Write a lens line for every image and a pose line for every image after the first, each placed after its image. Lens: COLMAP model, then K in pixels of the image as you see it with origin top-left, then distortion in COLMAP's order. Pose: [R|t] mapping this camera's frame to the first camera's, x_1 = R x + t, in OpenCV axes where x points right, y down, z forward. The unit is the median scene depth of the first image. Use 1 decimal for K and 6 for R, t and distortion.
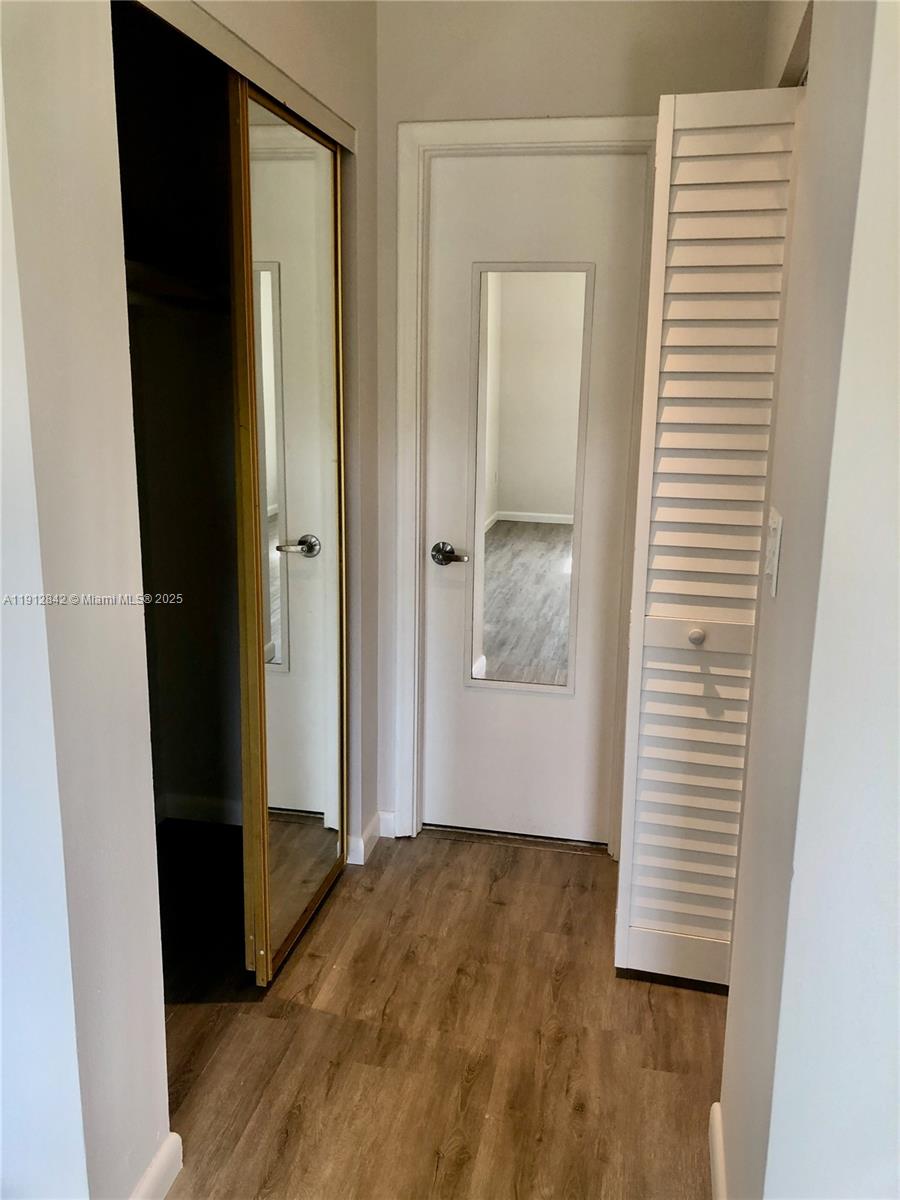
lens RADIAL K [[980.6, 0, 449.4], [0, 980.6, 598.2], [0, 0, 1]] dist [0.071666, -0.061267]
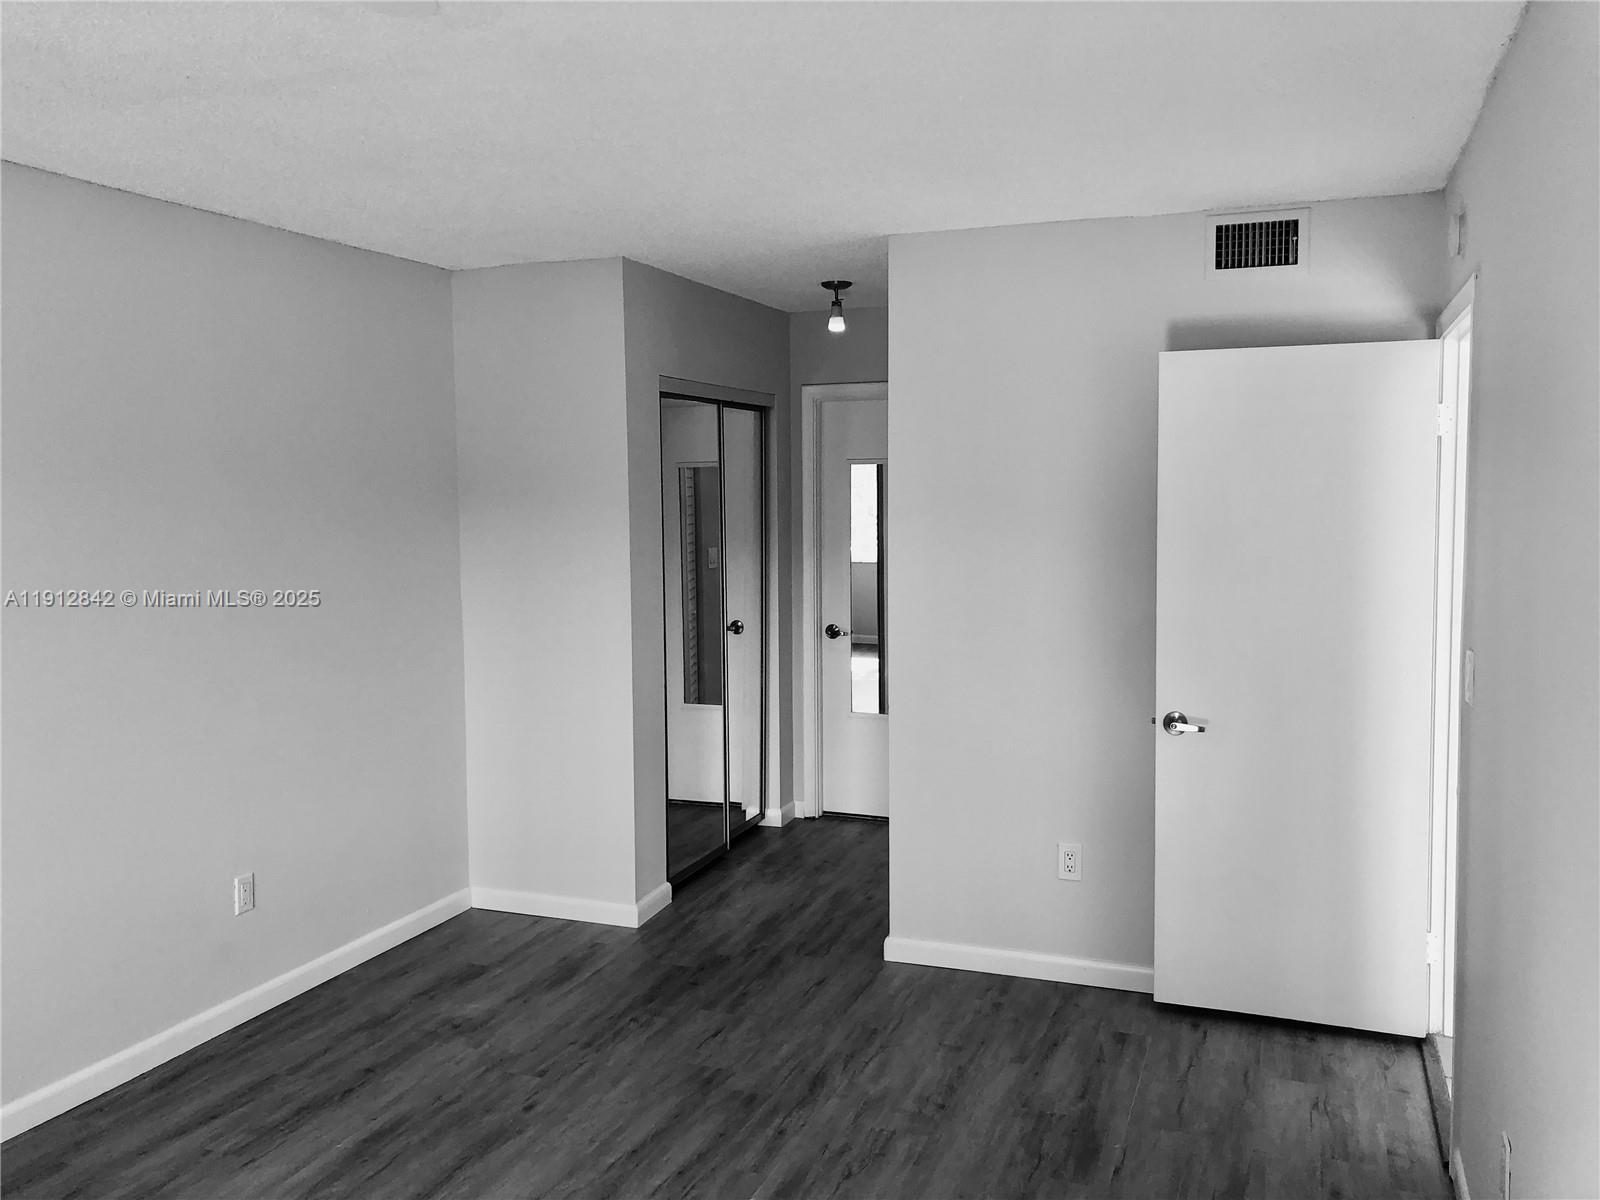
lens RADIAL K [[1307.4, 0, 801.9], [0, 1307.4, 597.9], [0, 0, 1]] dist [0.071666, -0.061267]
pose [[0.987835, -0.005410, -0.155413, 0.288011], [-0.015686, 0.990831, -0.134194, 0.196093], [0.154714, 0.134999, 0.978692, -1.153802]]
